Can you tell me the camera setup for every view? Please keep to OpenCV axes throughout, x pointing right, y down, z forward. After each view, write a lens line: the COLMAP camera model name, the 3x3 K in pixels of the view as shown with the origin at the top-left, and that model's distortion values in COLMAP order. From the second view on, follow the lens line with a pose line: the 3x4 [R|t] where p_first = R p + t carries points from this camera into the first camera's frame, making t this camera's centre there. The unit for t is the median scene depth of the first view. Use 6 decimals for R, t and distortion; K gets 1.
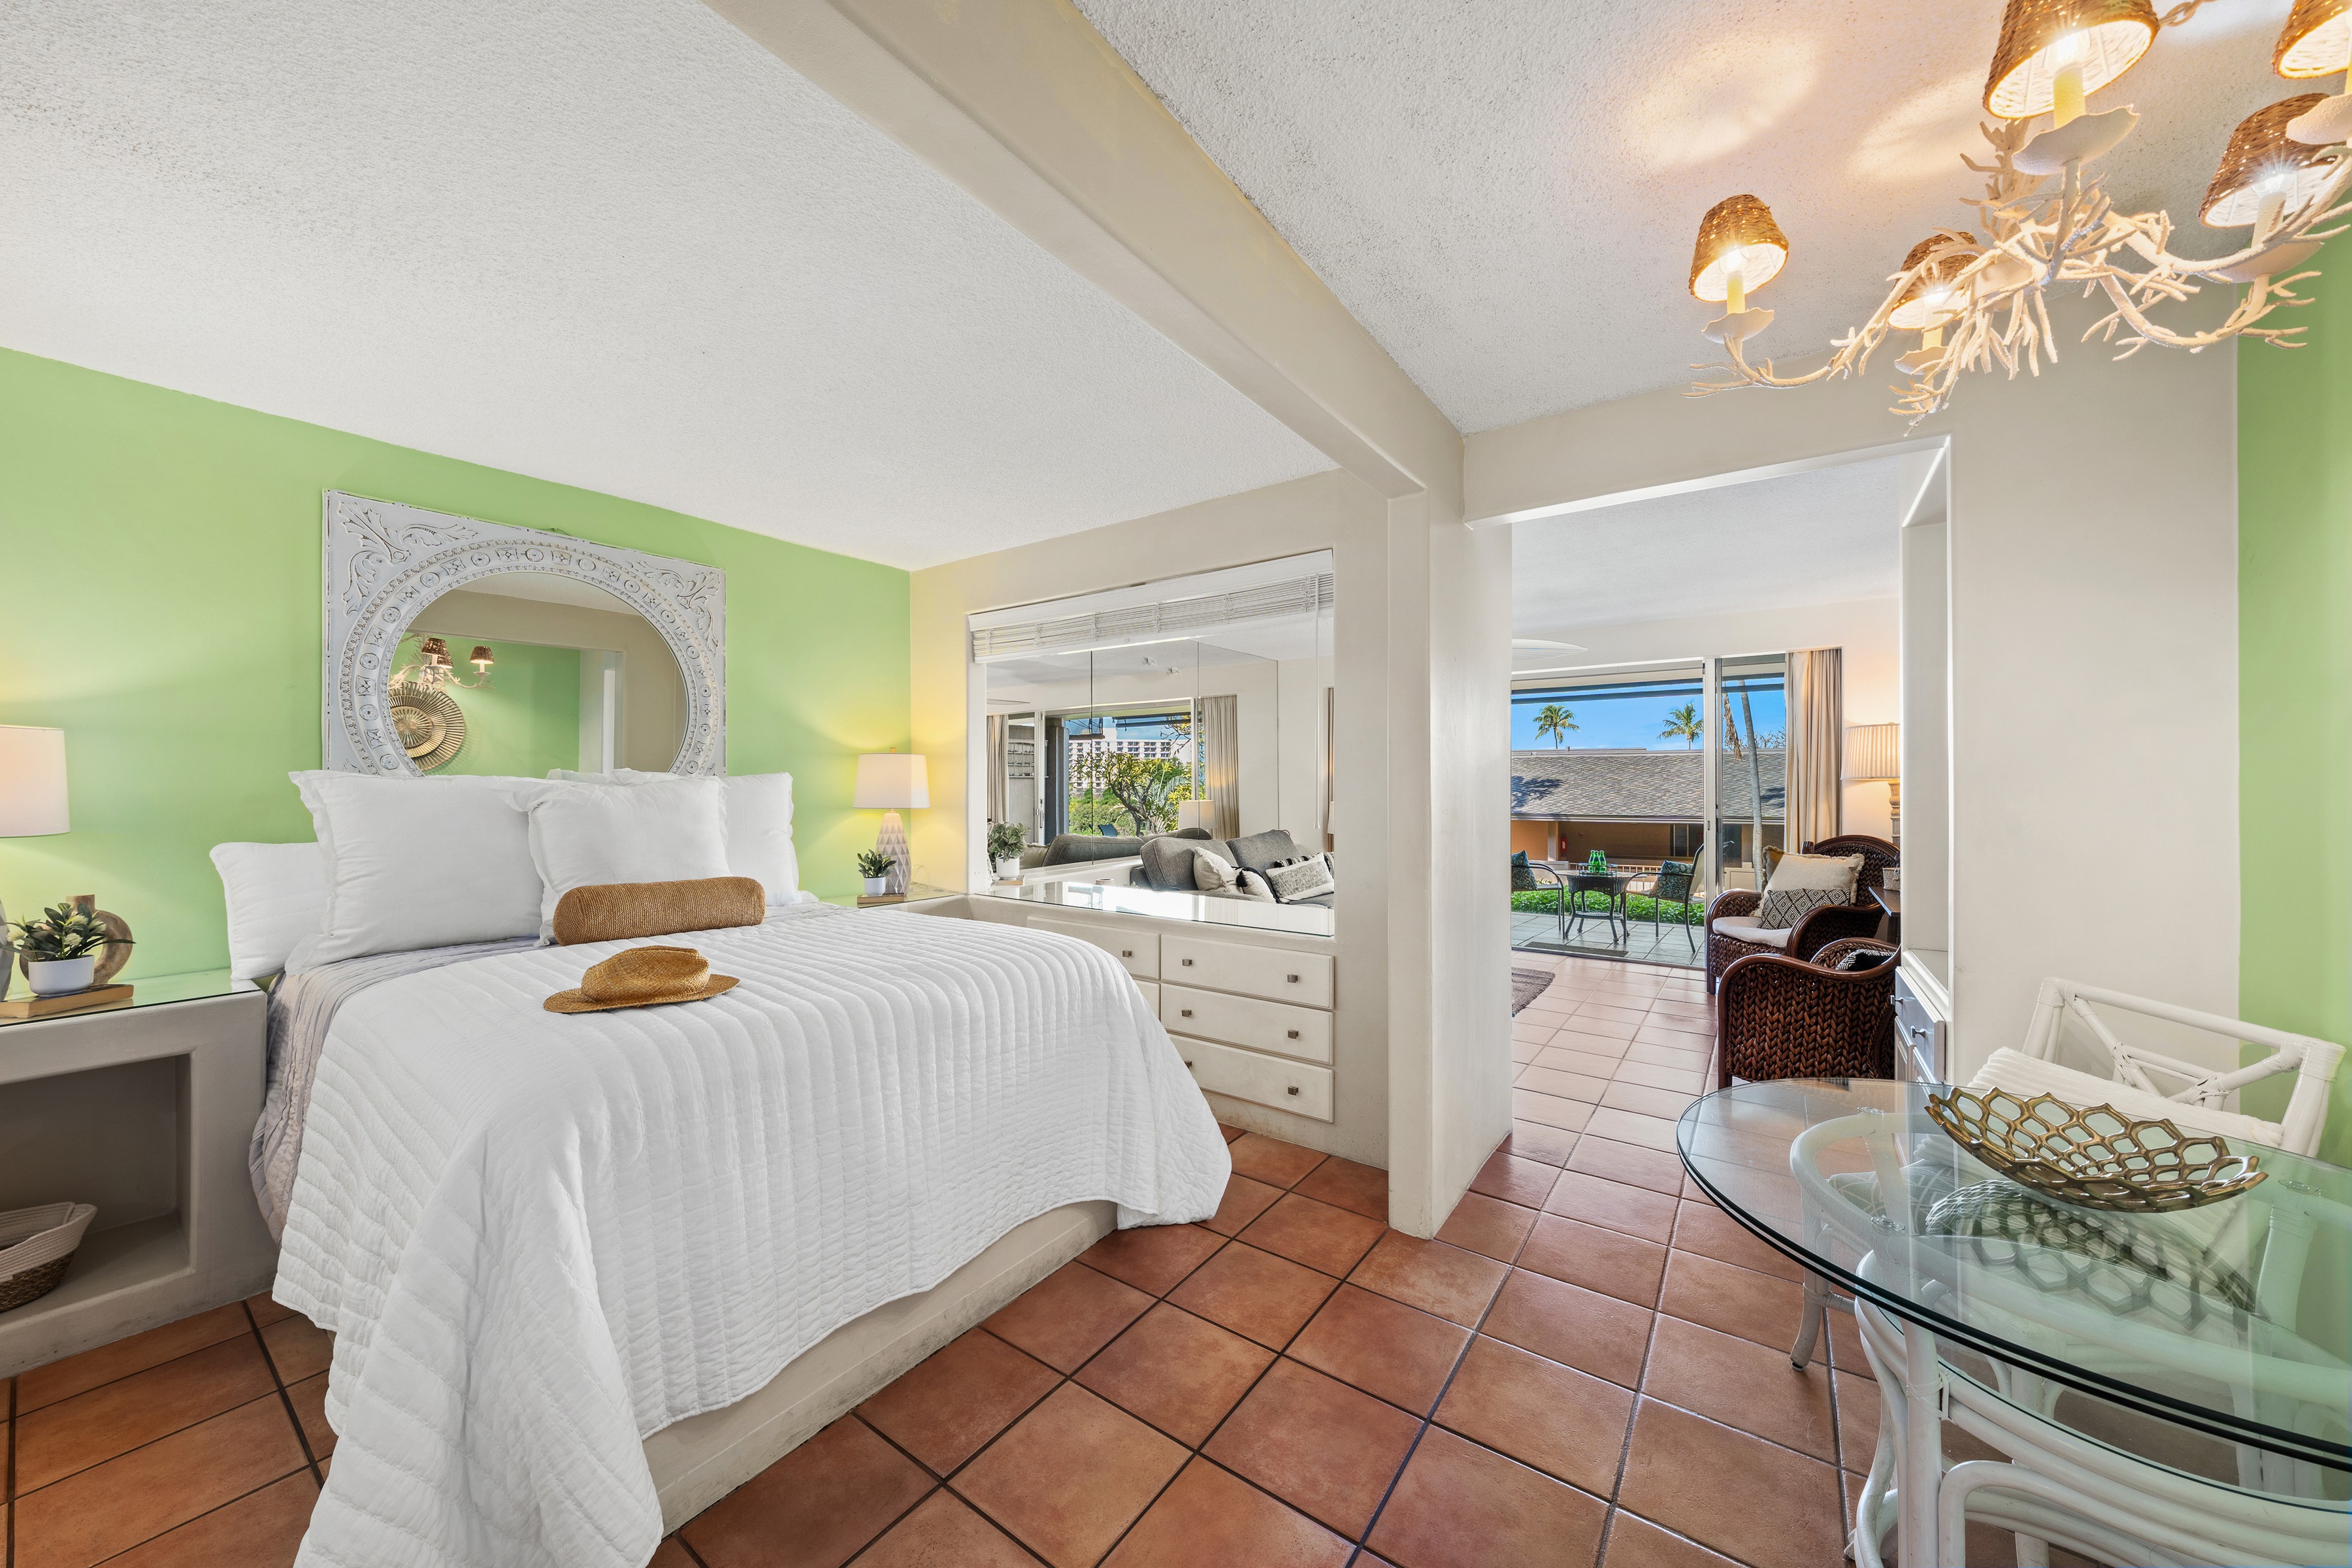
lens RADIAL K [[829.1, 0, 1174.6], [0, 829.1, 780.9], [0, 0, 1]] dist [-0.002932, -0.000258]
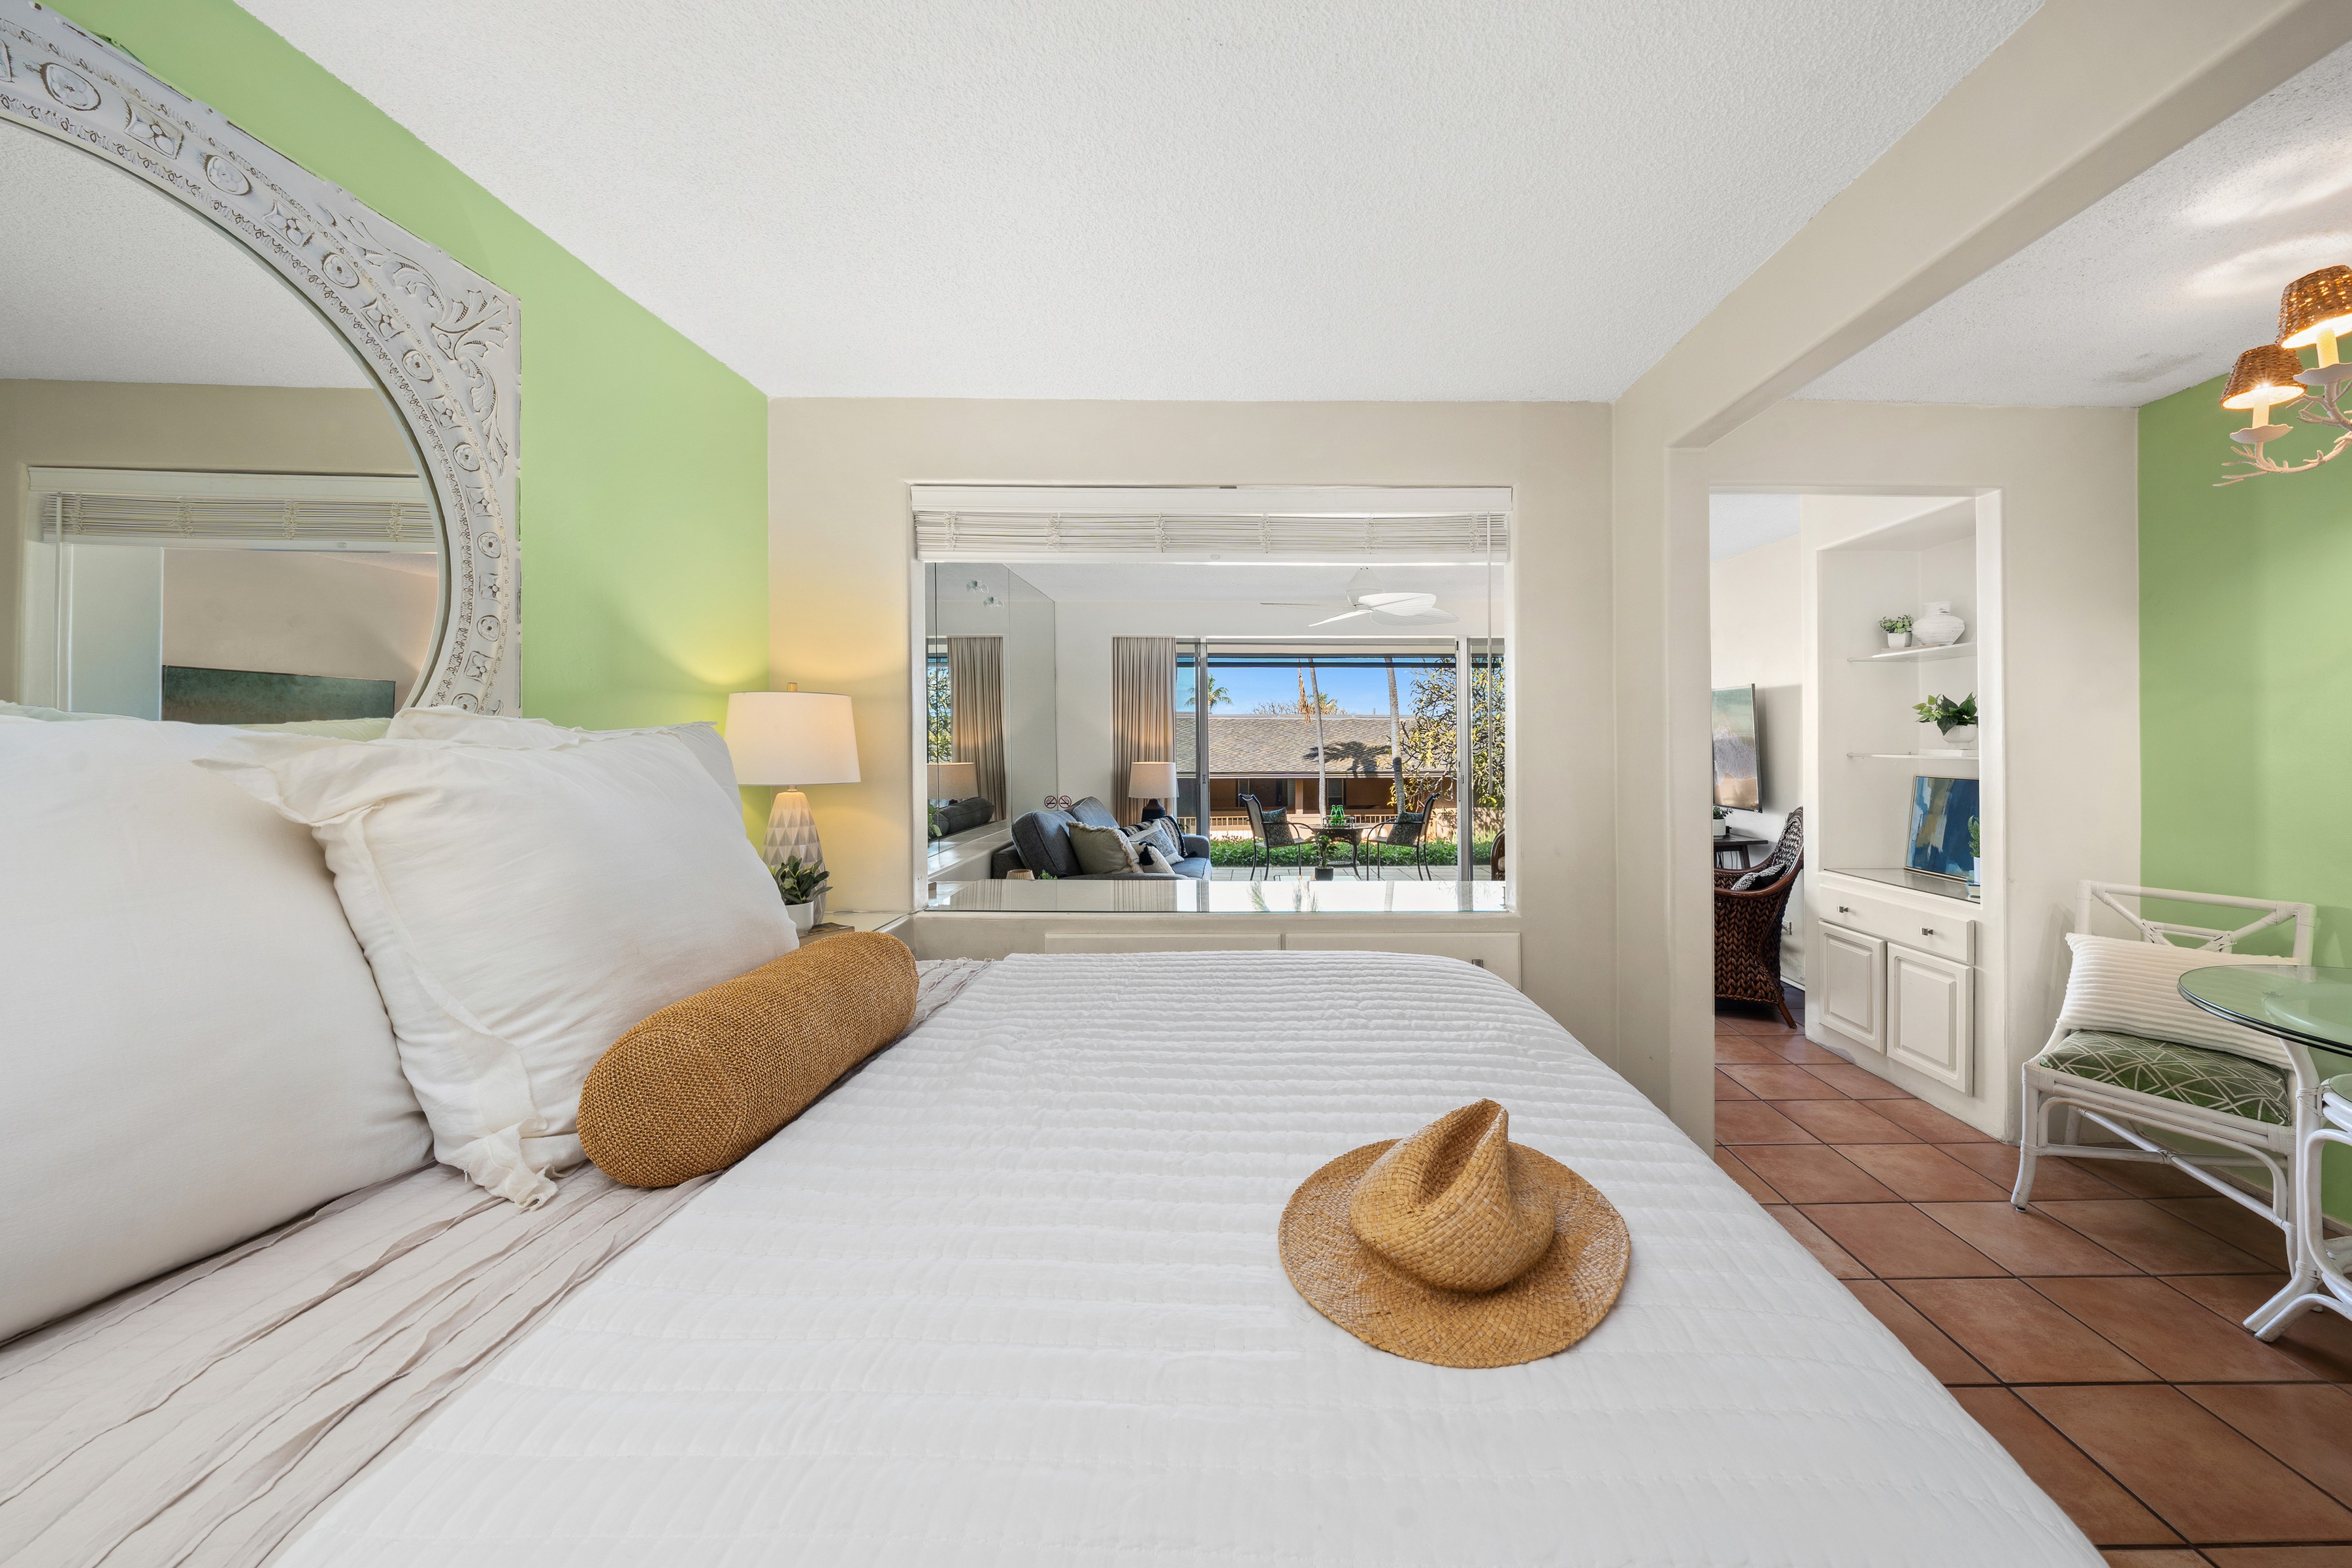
lens RADIAL K [[842.4, 0, 1256.1], [0, 842.4, 738.5], [0, 0, 1]] dist [-0.000751, -0.000125]
pose [[0.801411, 0.004536, 0.598097, -0.619295], [-0.003611, 0.999990, -0.002746, 0.000742], [-0.598103, 0.000041, 0.801419, 0.441886]]
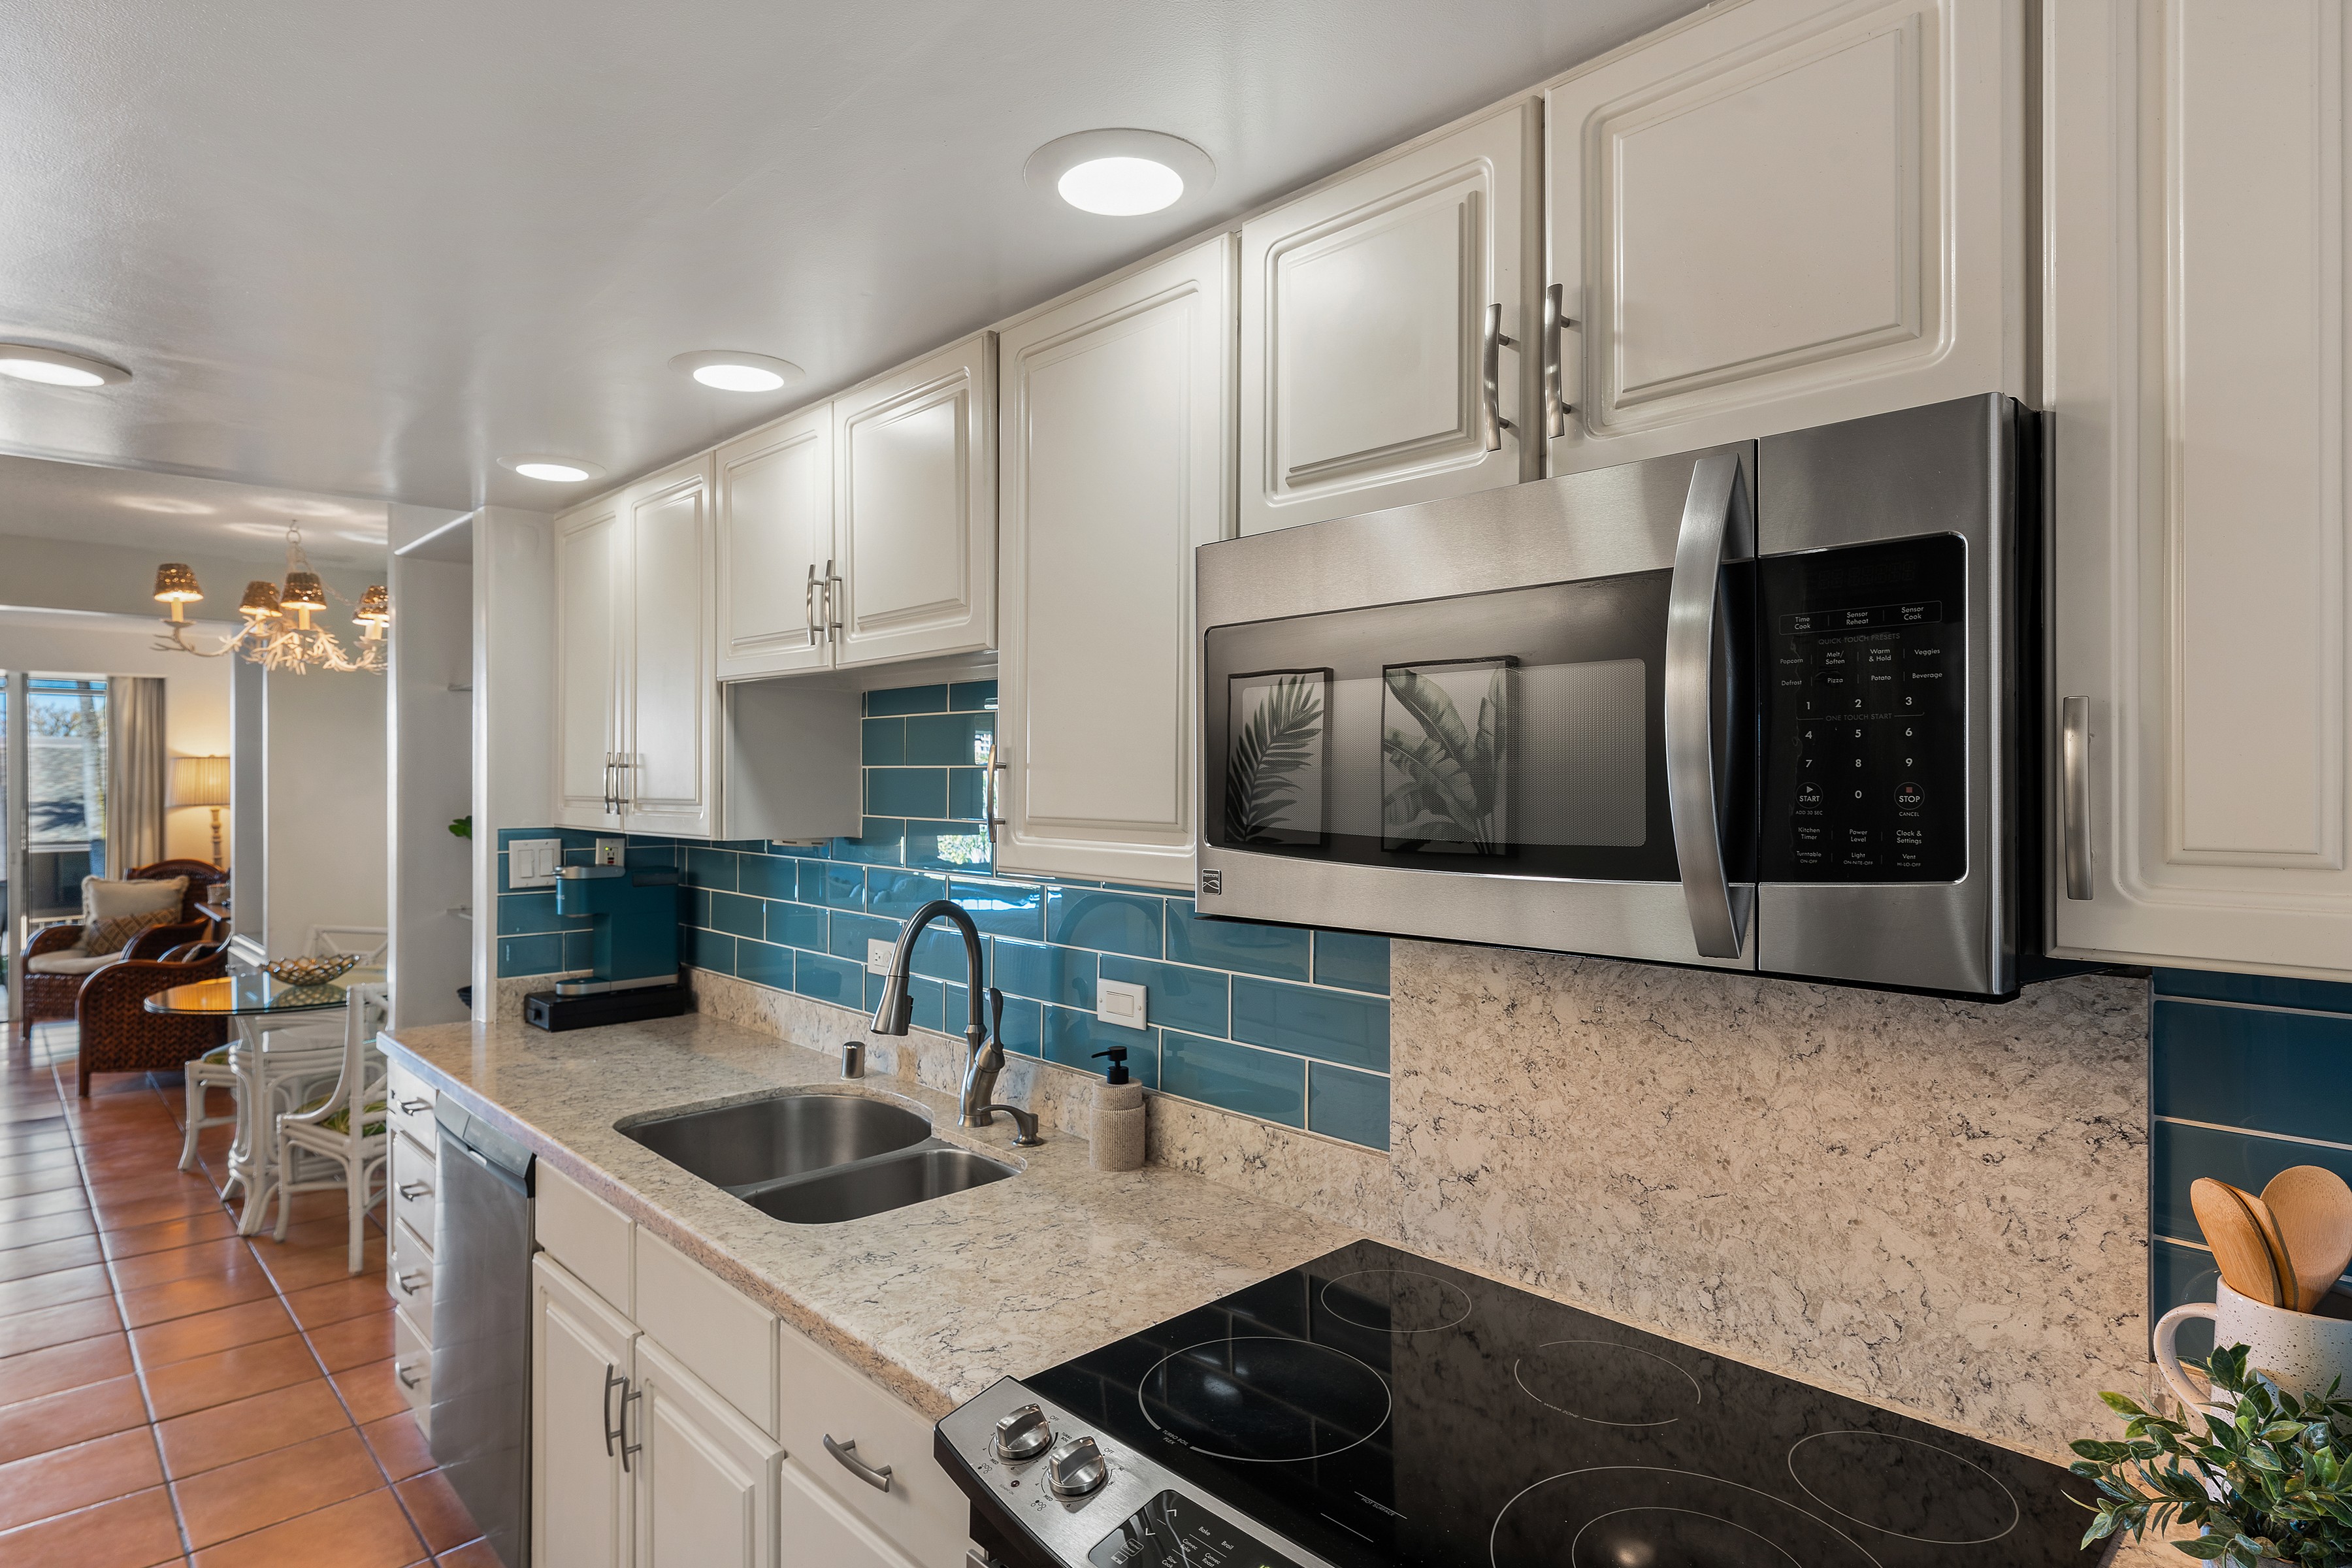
lens RADIAL K [[1270.9, 0, 1176.0], [0, 1270.9, 784.0], [0, 0, 1]] dist [-0.003511, -0.000672]
pose [[0.186939, 0.001647, 0.982370, -0.908200], [-0.004802, 0.999988, -0.000763, -0.058570], [-0.982360, -0.004575, 0.186945, -0.946366]]
